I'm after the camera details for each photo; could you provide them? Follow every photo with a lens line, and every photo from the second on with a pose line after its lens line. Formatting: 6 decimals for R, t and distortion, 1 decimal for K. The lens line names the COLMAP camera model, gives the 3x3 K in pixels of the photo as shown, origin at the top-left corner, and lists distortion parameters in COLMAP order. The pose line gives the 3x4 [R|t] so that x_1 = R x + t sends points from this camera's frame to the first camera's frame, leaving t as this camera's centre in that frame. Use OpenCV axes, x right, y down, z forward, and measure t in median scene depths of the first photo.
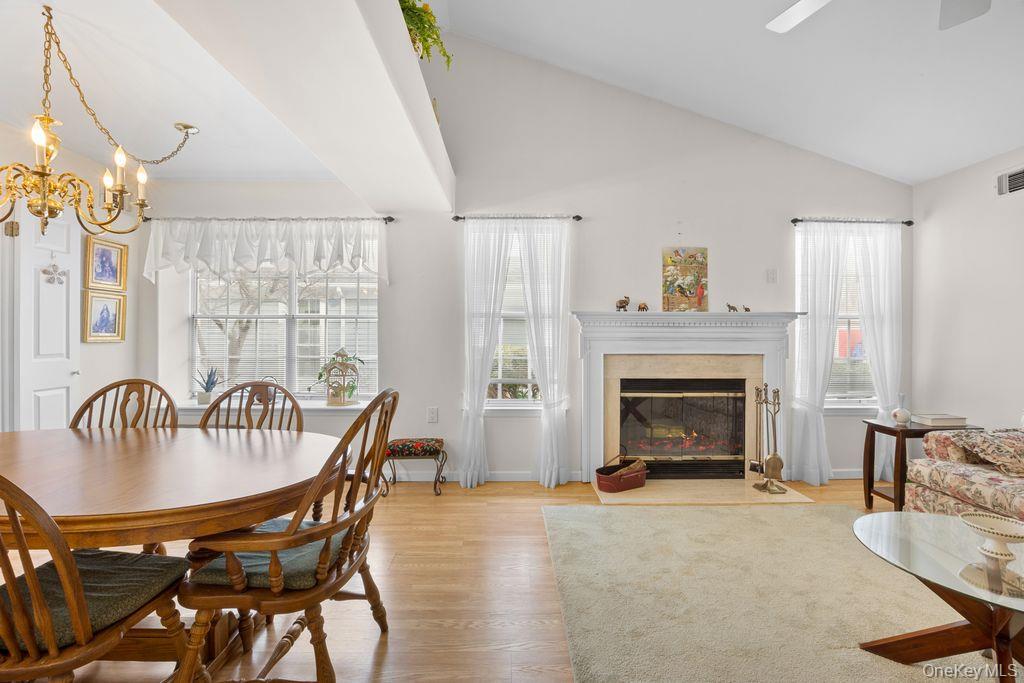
lens RADIAL K [[446.2, 0, 511.2], [0, 446.2, 336.3], [0, 0, 1]] dist [-0.015074, 0.001318]
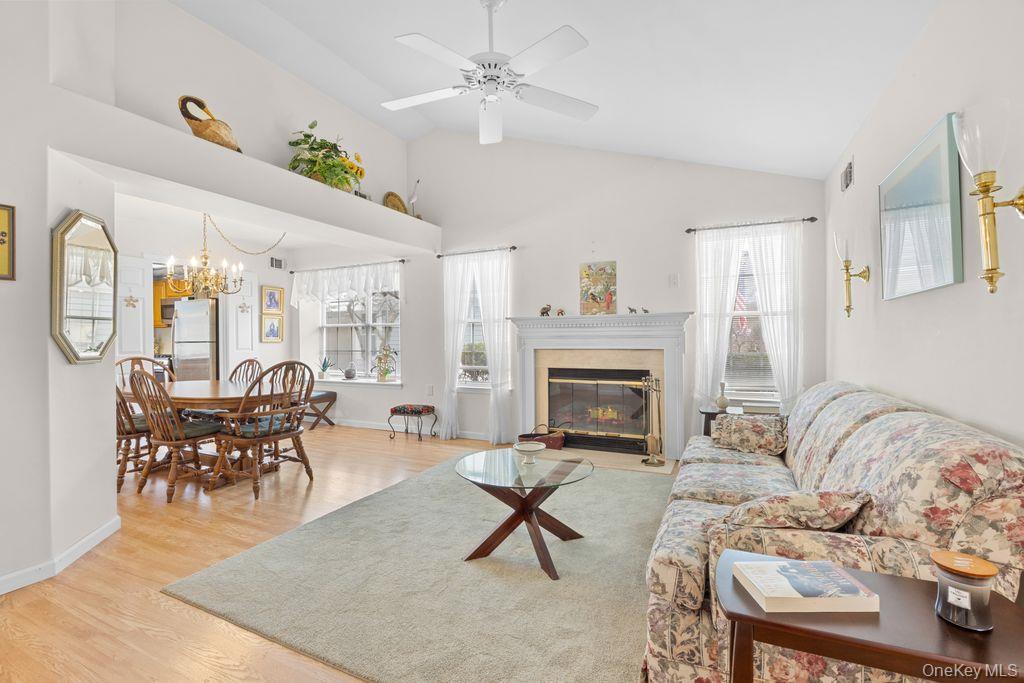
lens RADIAL K [[446.2, 0, 509.6], [0, 446.2, 339.3], [0, 0, 1]] dist [-0.015074, 0.001318]
pose [[0.899358, -0.008816, -0.437123, 0.724937], [0.011763, 0.999923, 0.004033, 0.005539], [0.437054, -0.008769, 0.899393, -0.221443]]
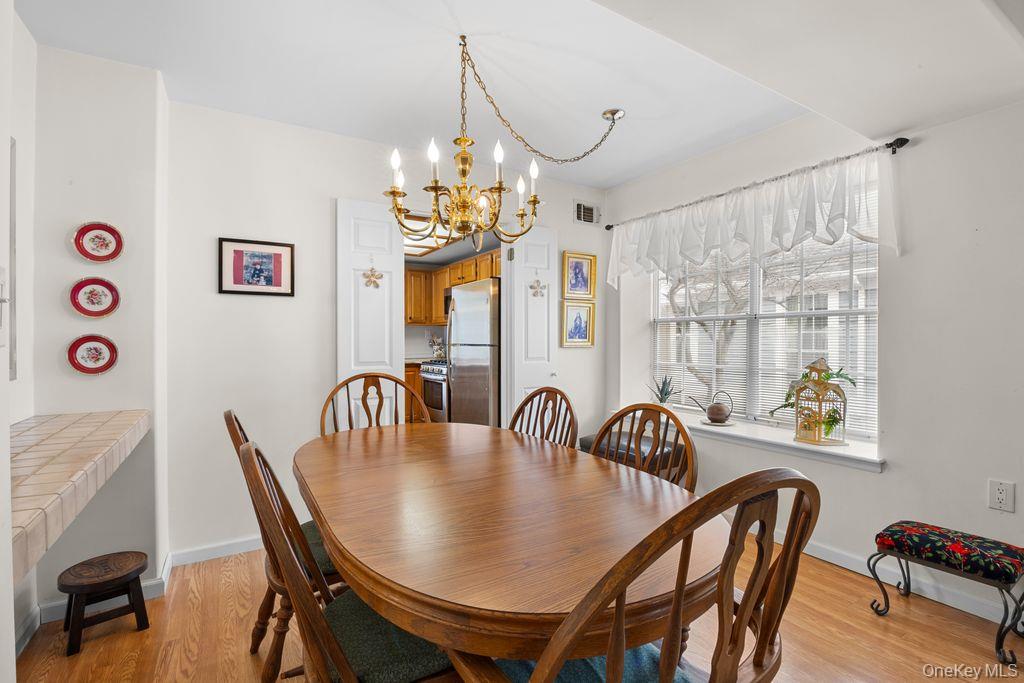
lens RADIAL K [[469.5, 0, 513.6], [0, 469.5, 342.9], [0, 0, 1]] dist [-0.015125, 0.000648]
pose [[0.510776, 0.003470, -0.859707, -0.006066], [0.002460, 0.999982, 0.005498, -0.003727], [0.859710, -0.004923, 0.510759, 0.249805]]
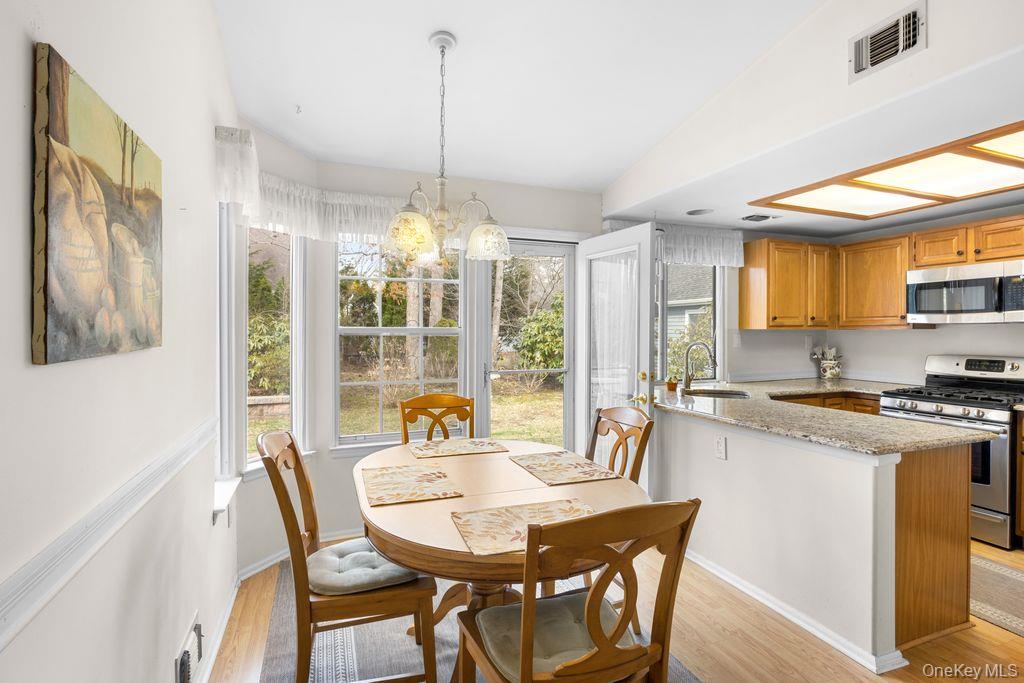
lens RADIAL K [[493.2, 0, 512.7], [0, 493.2, 334.7], [0, 0, 1]] dist [-0.013180, 0.000452]
pose [[0.350651, 0.002686, -0.936502, -0.890984], [-0.001724, 0.999996, 0.002223, -0.052175], [0.936505, 0.000835, 0.350655, -0.289819]]
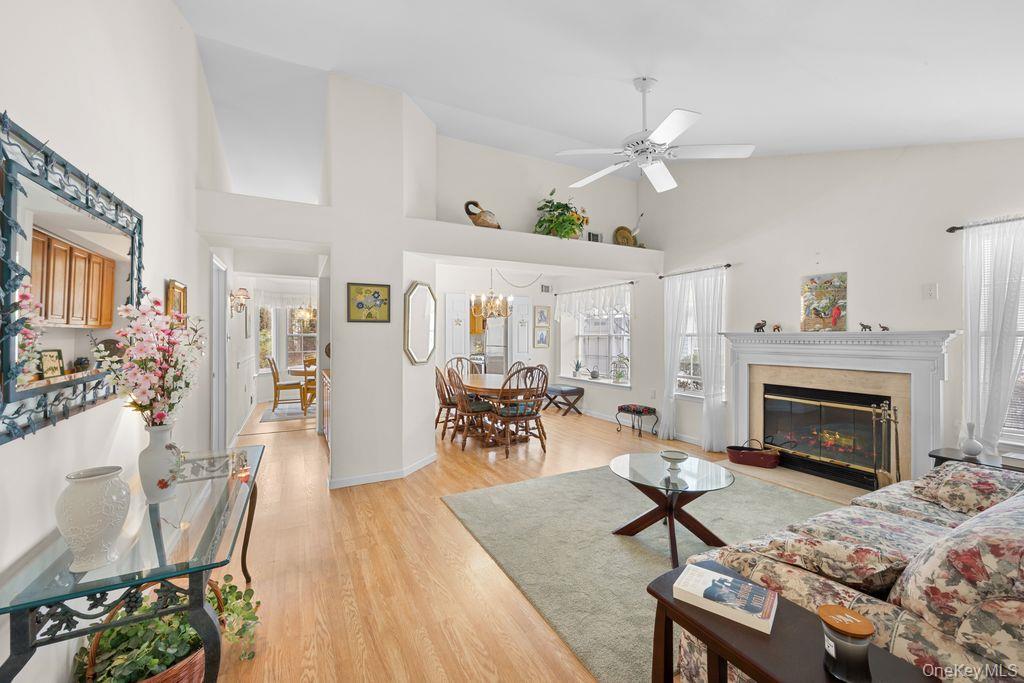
lens RADIAL K [[406.8, 0, 517.2], [0, 406.8, 337.6], [0, 0, 1]] dist [0.006756, -0.000094]
pose [[0.467649, 0.000018, -0.883914, 0.971799], [-0.000258, 1.000000, -0.000116, -0.038396], [0.883914, 0.000282, 0.467649, -0.187638]]
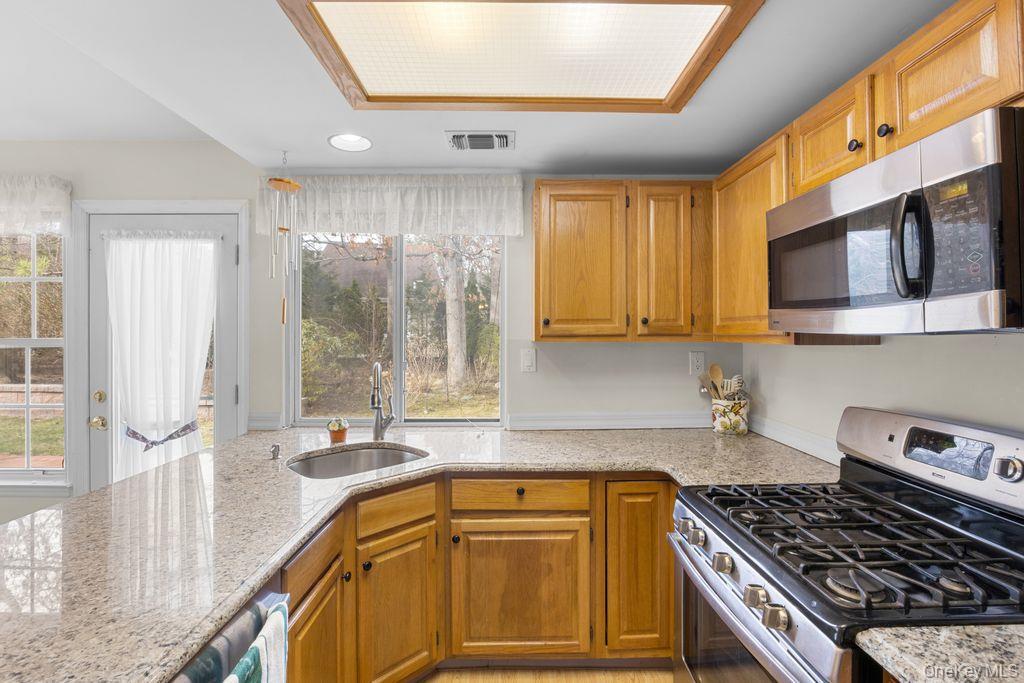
lens RADIAL K [[469.5, 0, 508.3], [0, 469.5, 333.9], [0, 0, 1]] dist [-0.015125, 0.000648]
pose [[-0.001167, -0.002767, -0.999995, -1.149021], [-0.004683, 0.999985, -0.002761, -0.072241], [0.999988, 0.004680, -0.001180, 0.652738]]
